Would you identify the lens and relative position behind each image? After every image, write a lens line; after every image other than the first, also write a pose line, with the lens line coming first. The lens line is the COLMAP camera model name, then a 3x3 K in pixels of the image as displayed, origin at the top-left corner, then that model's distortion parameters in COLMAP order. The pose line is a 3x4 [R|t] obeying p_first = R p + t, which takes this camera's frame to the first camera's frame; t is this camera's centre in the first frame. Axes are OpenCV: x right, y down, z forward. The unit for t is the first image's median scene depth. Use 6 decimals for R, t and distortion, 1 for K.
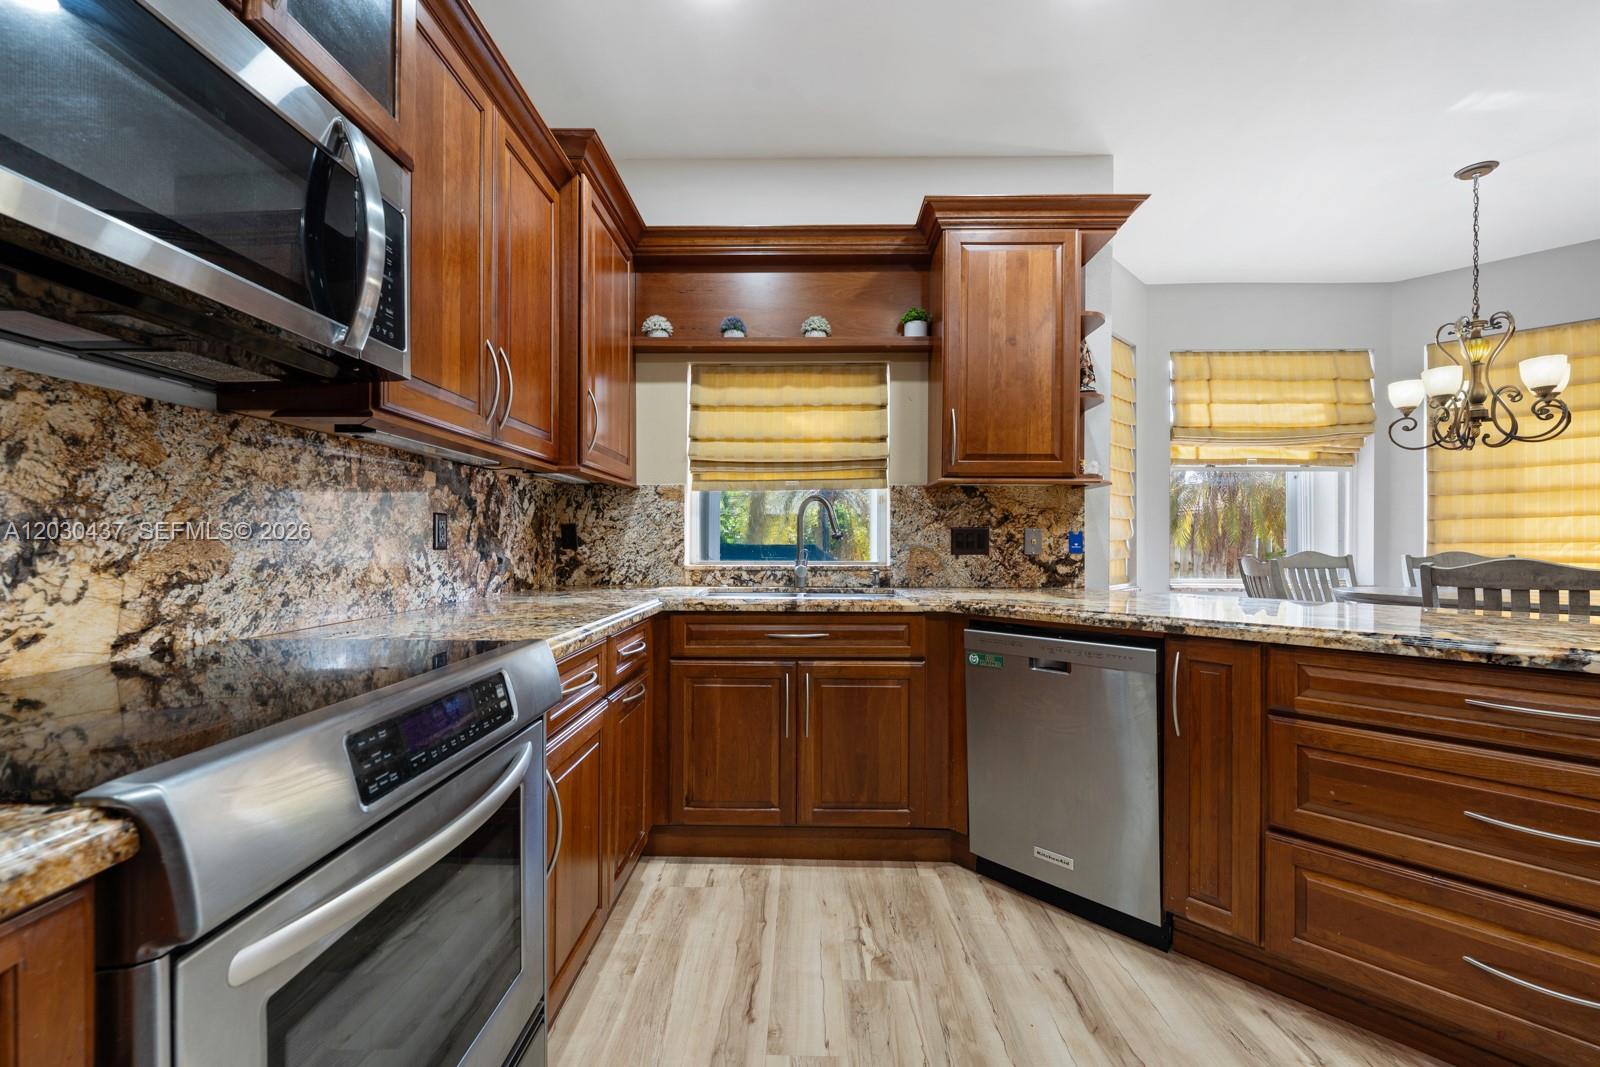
lens RADIAL K [[647.6, 0, 795.3], [0, 647.6, 542.5], [0, 0, 1]] dist [0.001172, -0.000427]
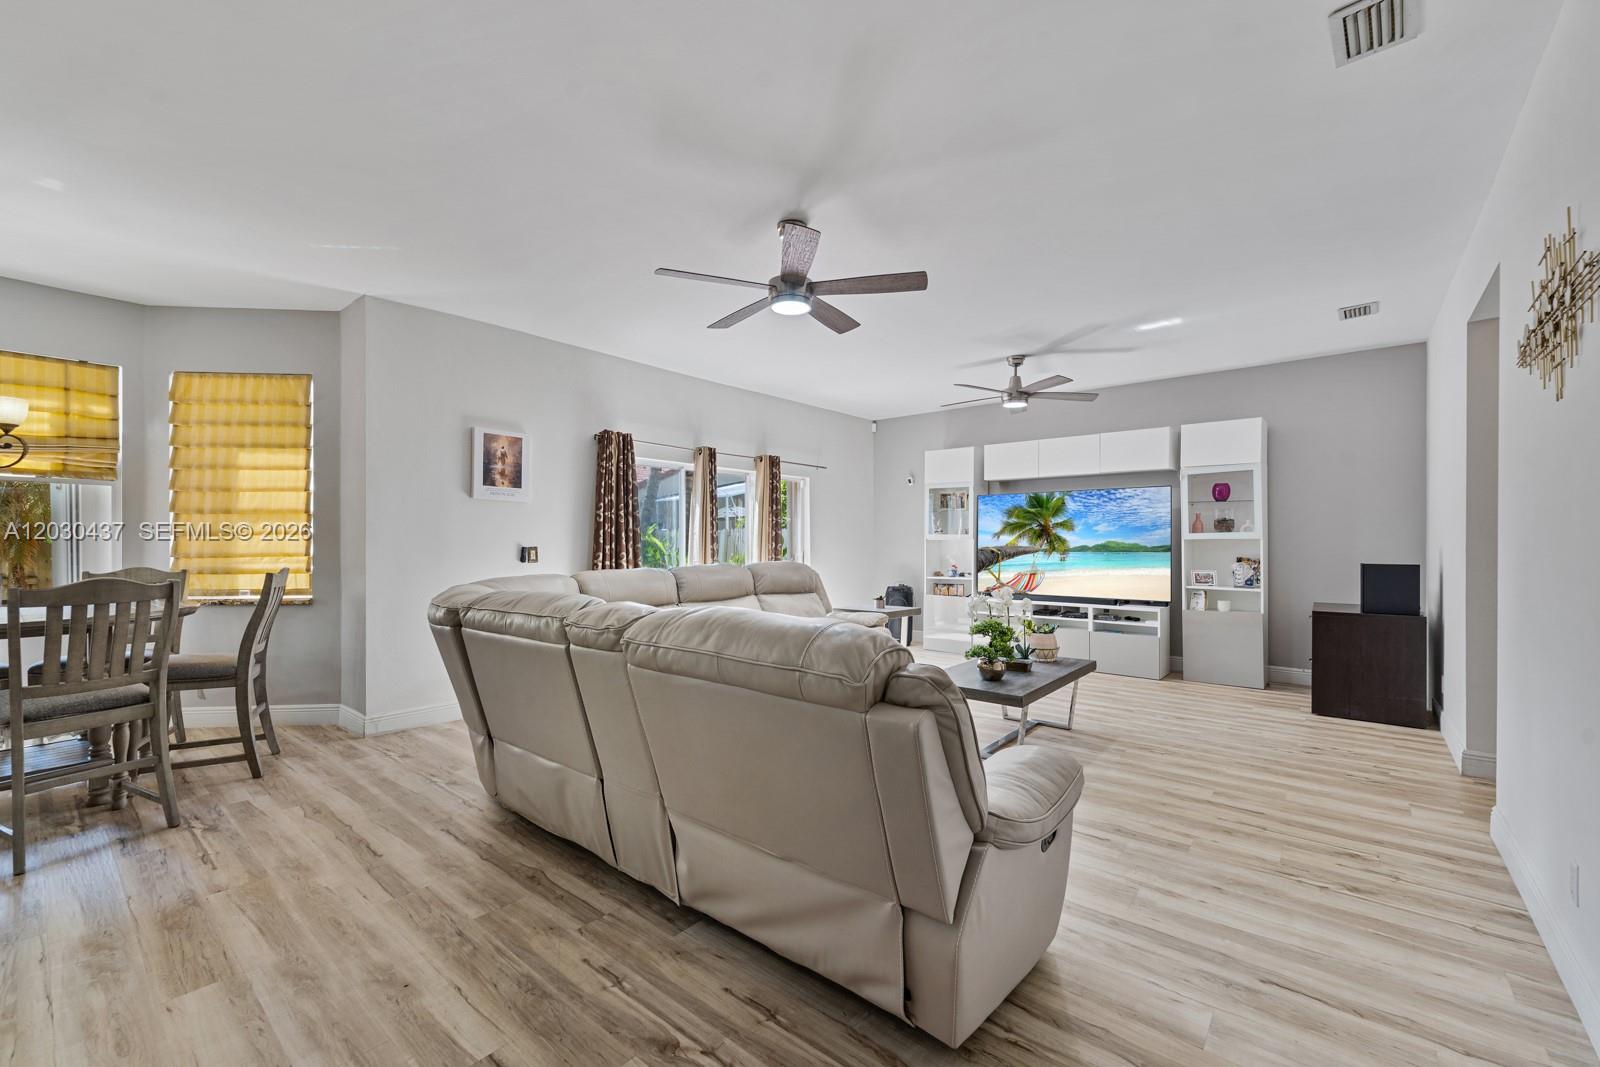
lens RADIAL K [[647.6, 0, 795.3], [0, 647.6, 542.5], [0, 0, 1]] dist [0.001172, -0.000427]
pose [[0.639394, -0.004498, 0.768866, 0.782237], [0.002269, 0.999990, 0.003963, -0.024857], [-0.768876, -0.000790, 0.639397, -0.451421]]
